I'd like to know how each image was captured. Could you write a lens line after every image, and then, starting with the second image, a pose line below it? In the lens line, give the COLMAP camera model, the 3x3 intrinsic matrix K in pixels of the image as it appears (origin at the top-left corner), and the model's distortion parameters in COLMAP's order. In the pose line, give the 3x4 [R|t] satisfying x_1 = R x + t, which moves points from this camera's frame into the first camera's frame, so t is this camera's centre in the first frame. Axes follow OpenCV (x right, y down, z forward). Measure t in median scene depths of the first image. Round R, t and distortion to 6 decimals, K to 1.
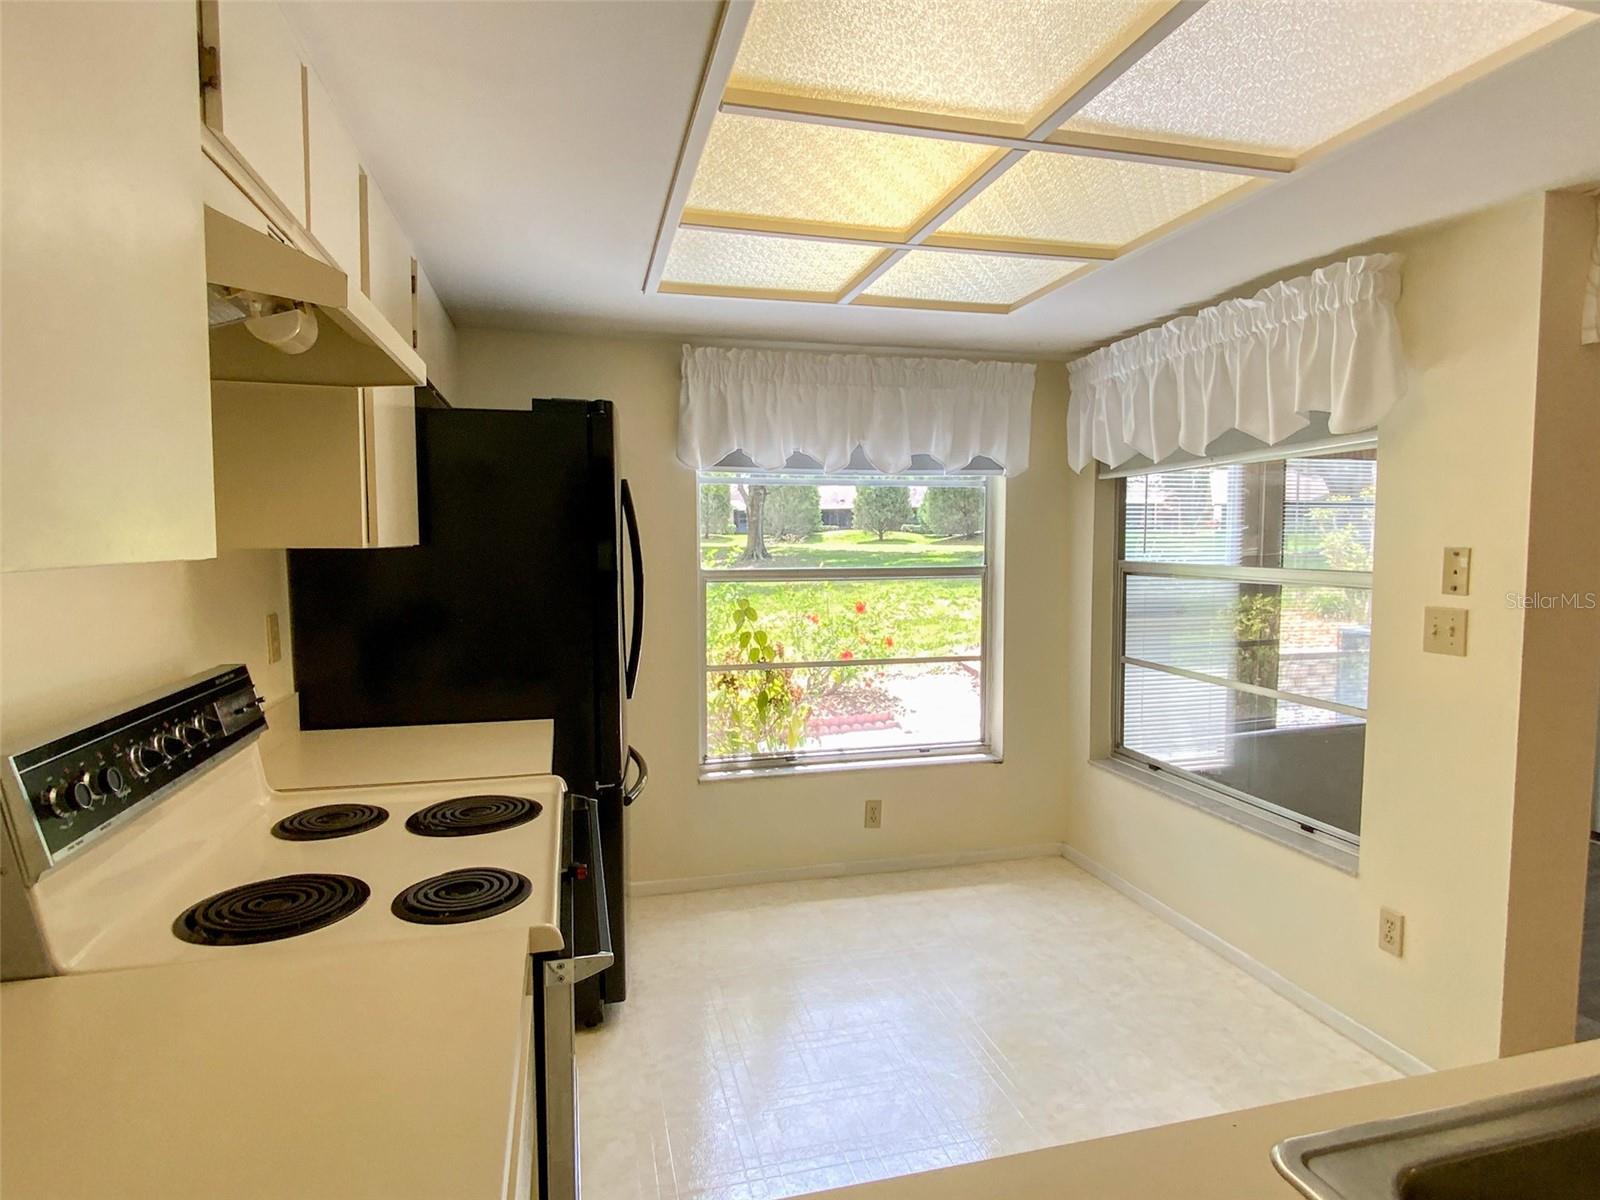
lens RADIAL K [[884.9, 0, 800.0], [0, 884.9, 600.0], [0, 0, 1]] dist [0.042534, -0.035389]
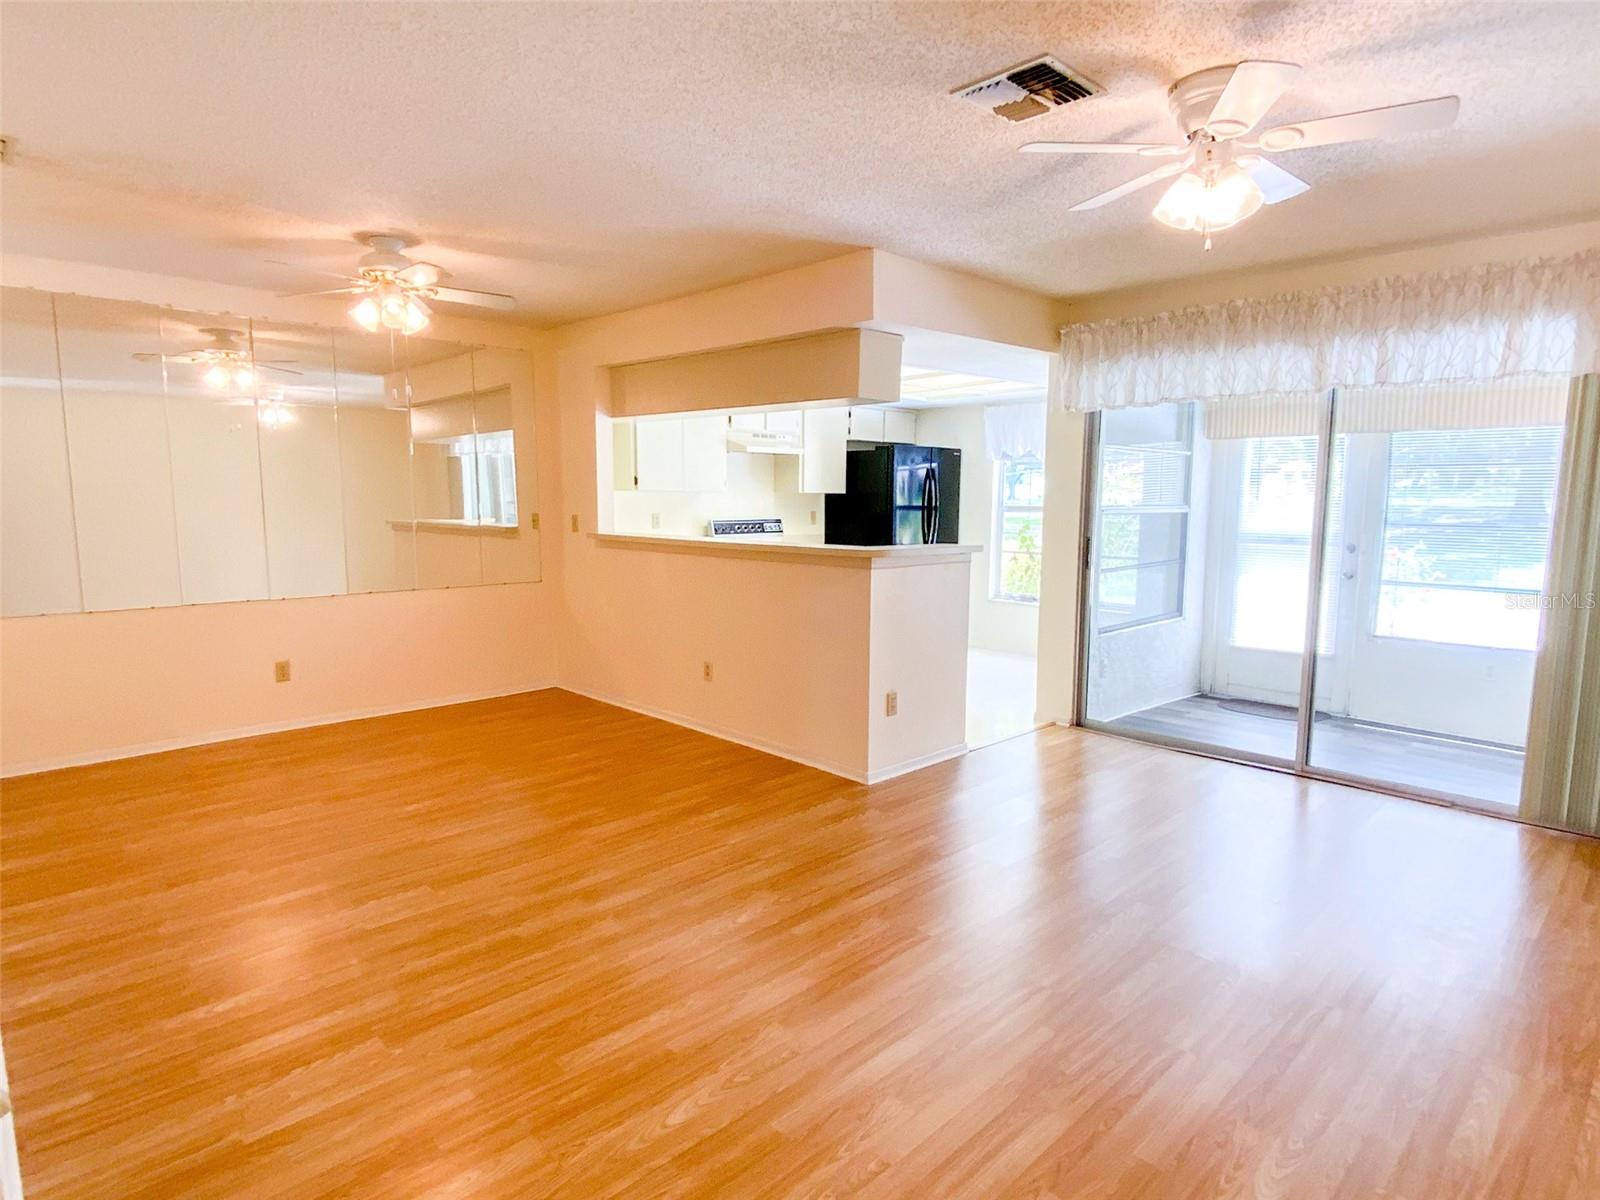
lens RADIAL K [[884.9, 0, 800.0], [0, 884.9, 600.0], [0, 0, 1]] dist [0.042534, -0.035389]
pose [[0.489968, 0.105477, -0.865336, 1.584465], [-0.064484, 0.994319, 0.084687, 0.045097], [0.869352, 0.014307, 0.493986, -0.522126]]
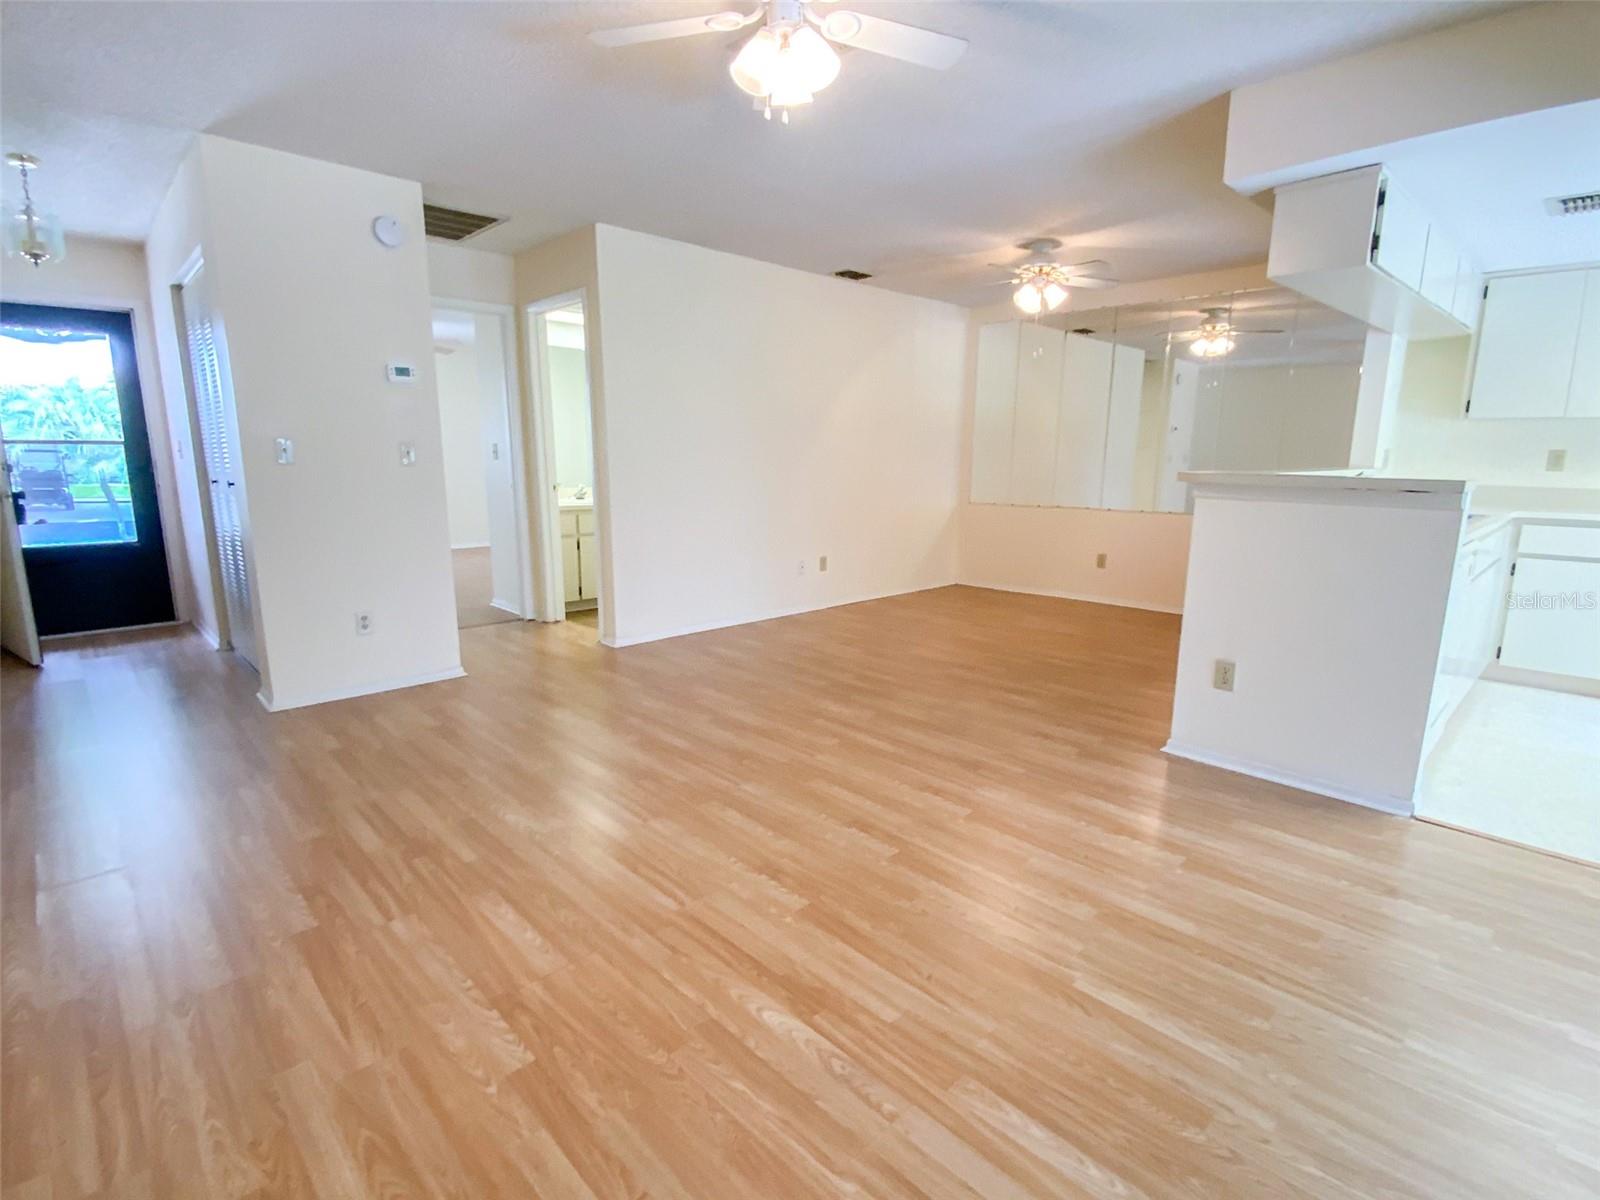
lens RADIAL K [[790.3, 0, 800.0], [0, 790.3, 600.0], [0, 0, 1]] dist [0.018891, -0.000826]
pose [[-0.873896, 0.082834, -0.479003, 1.413005], [-0.040927, 0.969339, 0.242295, 0.012424], [0.484387, 0.231345, -0.843711, 0.691356]]
